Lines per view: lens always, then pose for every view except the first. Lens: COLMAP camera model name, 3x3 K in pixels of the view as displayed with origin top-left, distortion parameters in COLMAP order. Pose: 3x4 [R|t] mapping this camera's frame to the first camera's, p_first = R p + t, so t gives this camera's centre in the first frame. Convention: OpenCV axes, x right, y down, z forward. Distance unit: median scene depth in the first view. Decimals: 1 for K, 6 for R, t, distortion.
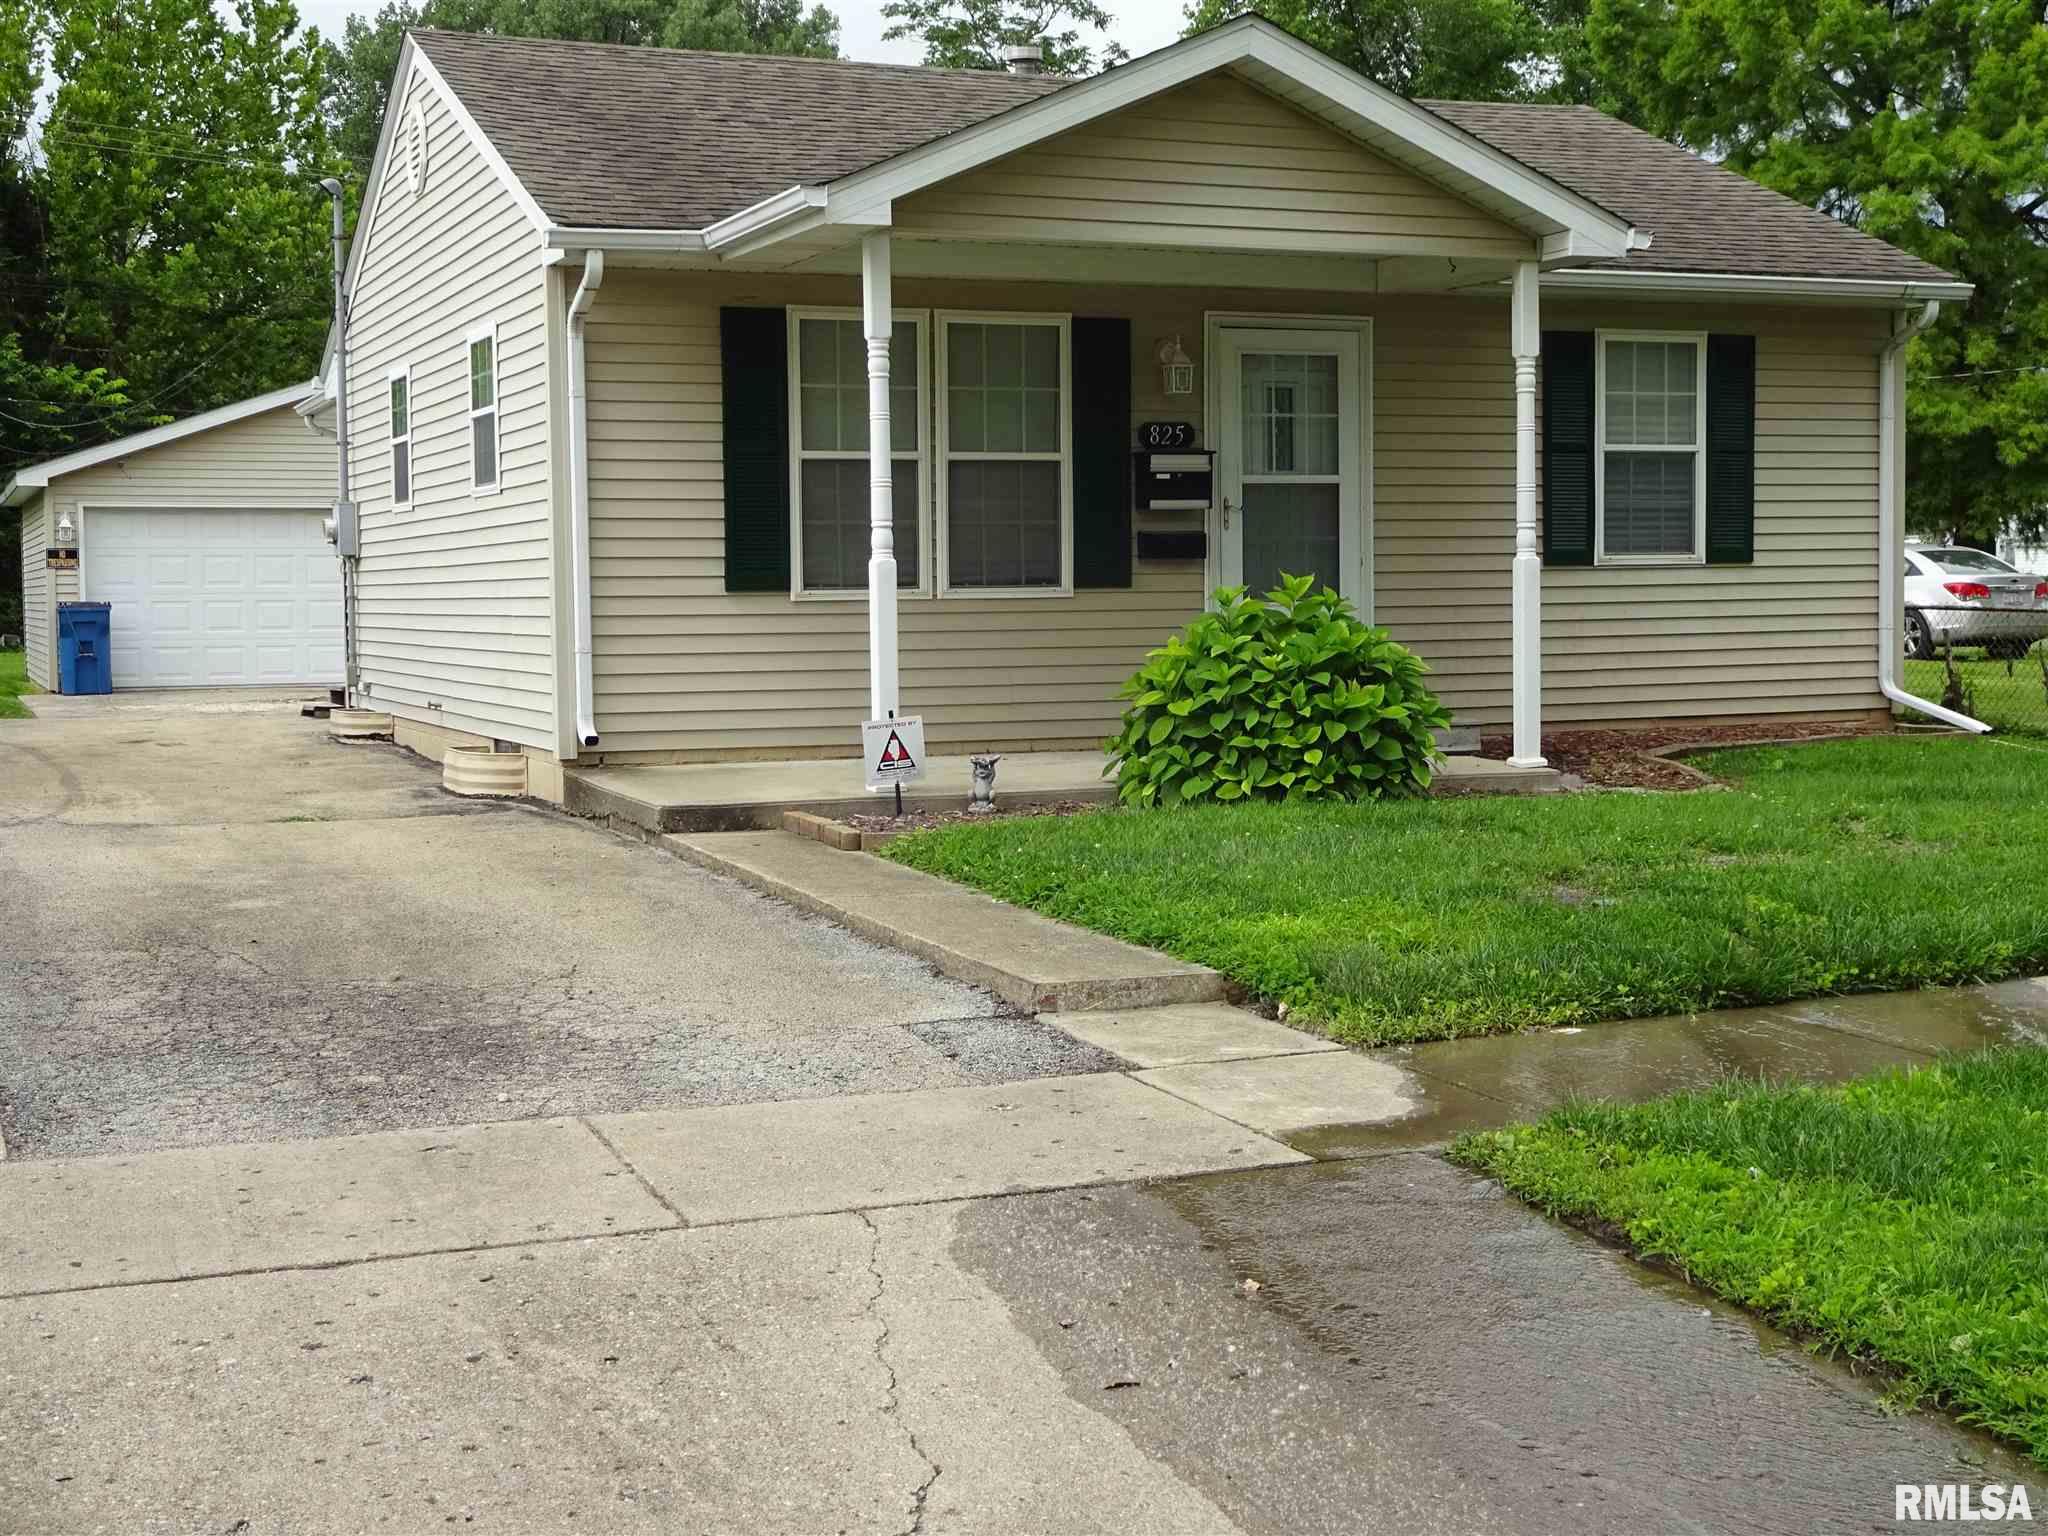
lens RADIAL K [[2789.3, 0, 1024.6], [0, 2789.3, 757.6], [0, 0, 1]] dist [0.024676, 0.000000]
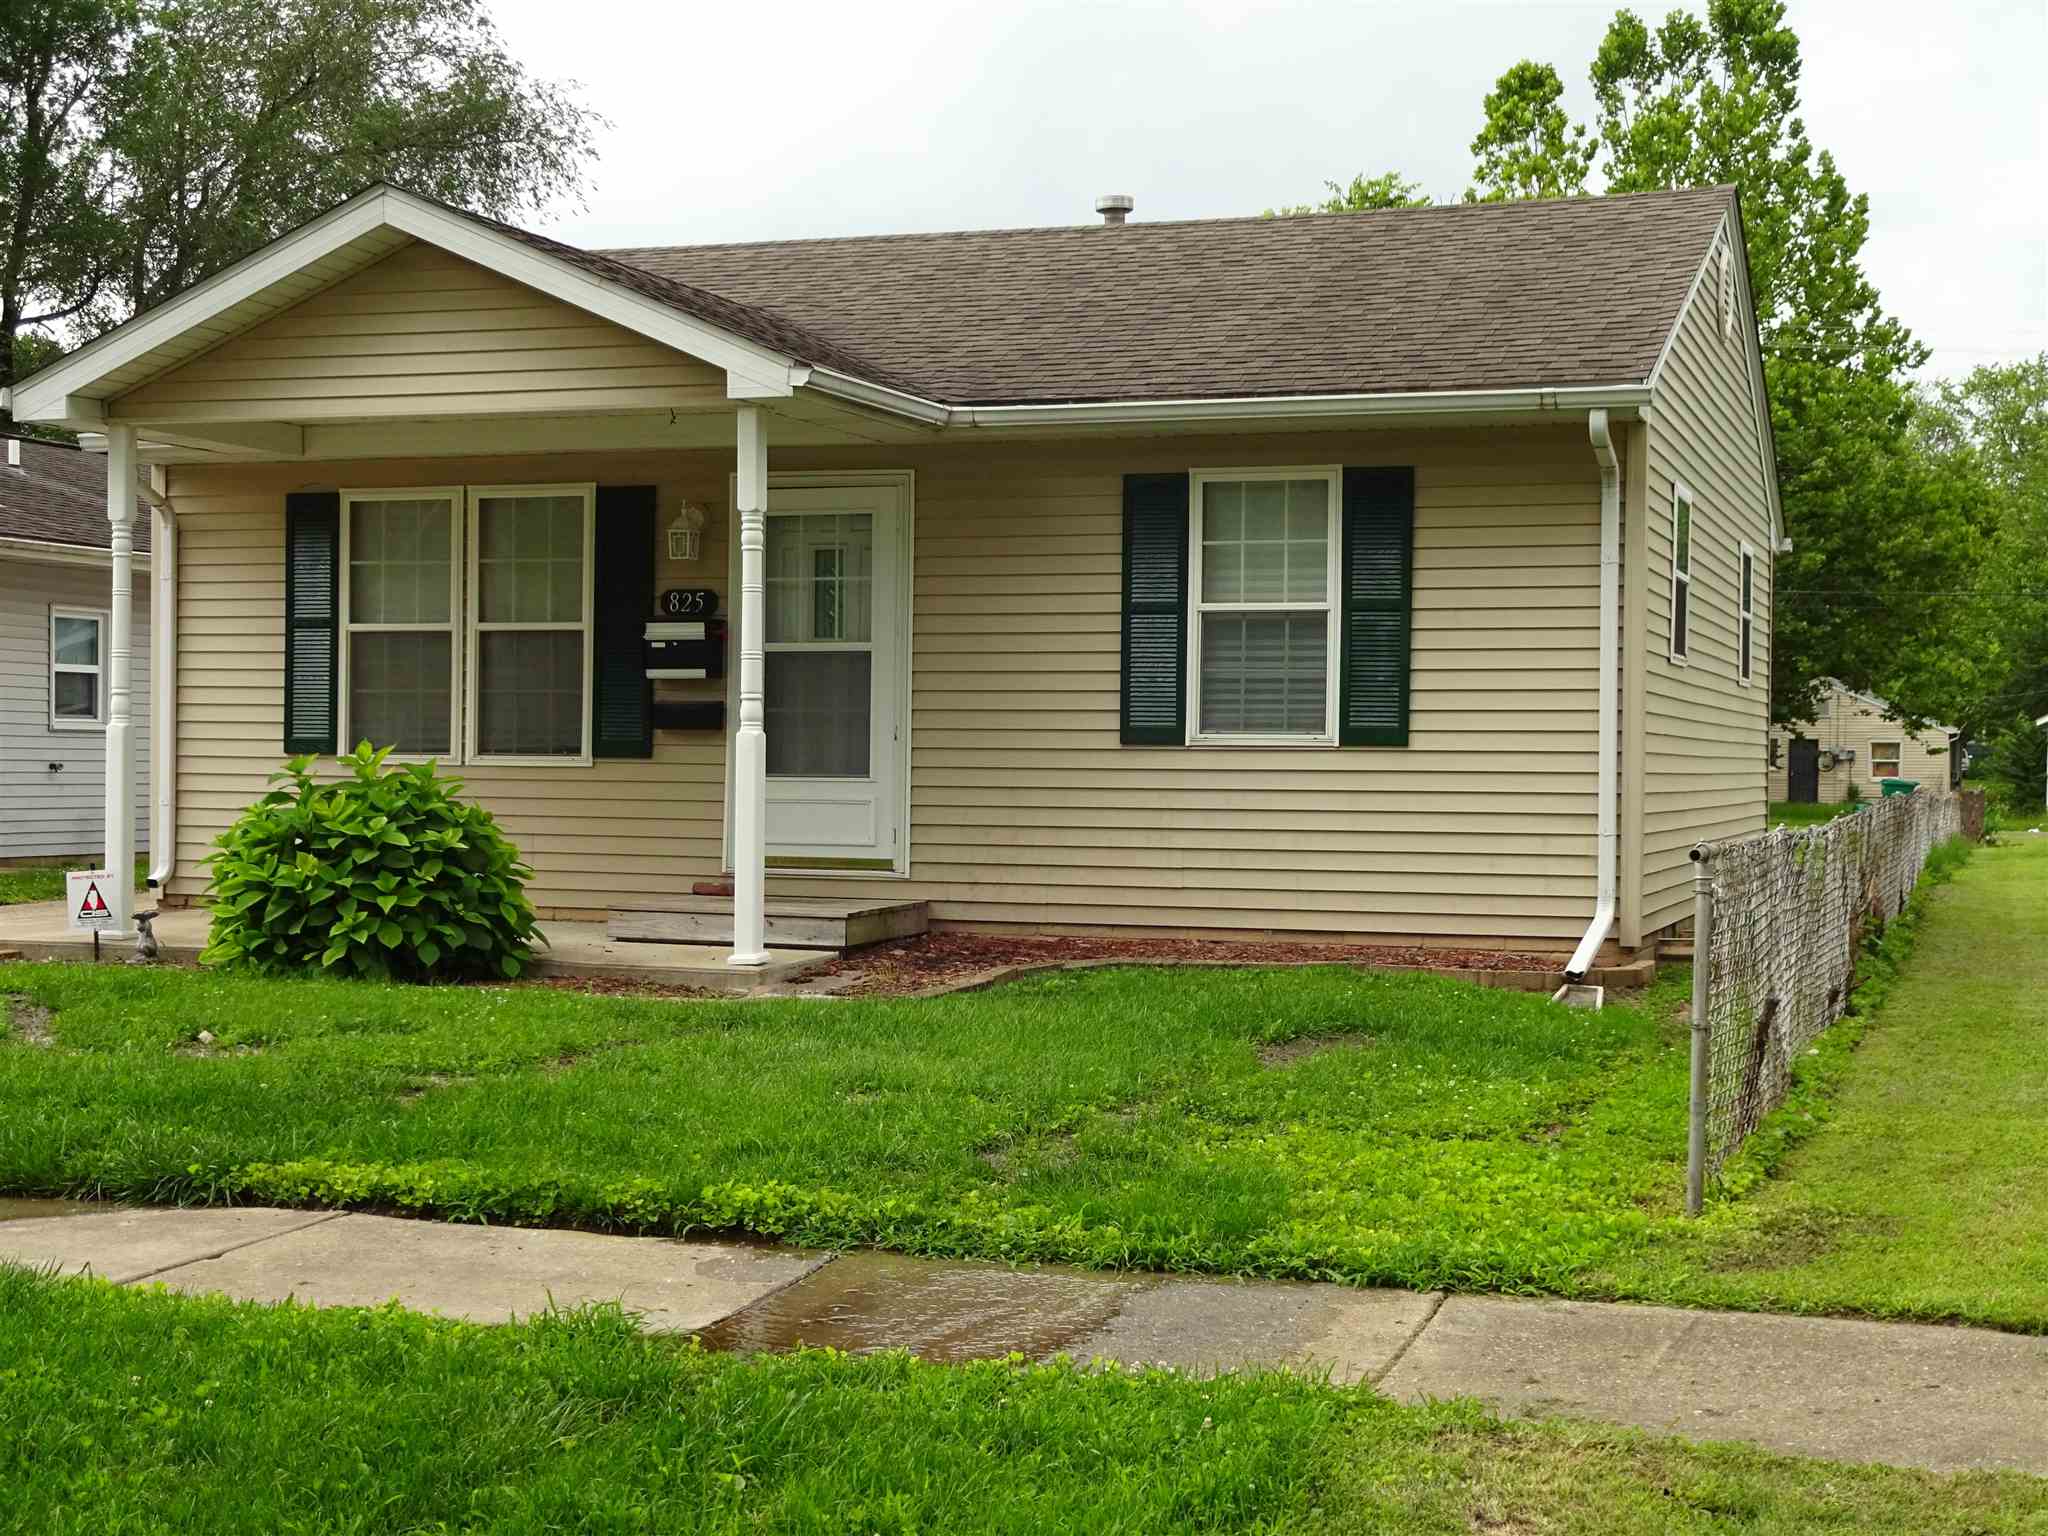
lens RADIAL K [[2789.3, 0, 1022.6], [0, 2789.3, 775.6], [0, 0, 1]] dist [0.024676, 0.000000]
pose [[0.748278, 0.022991, -0.662987, 0.762053], [-0.060606, 0.997589, -0.033807, -0.029197], [0.660611, 0.065478, 0.747868, 0.347543]]
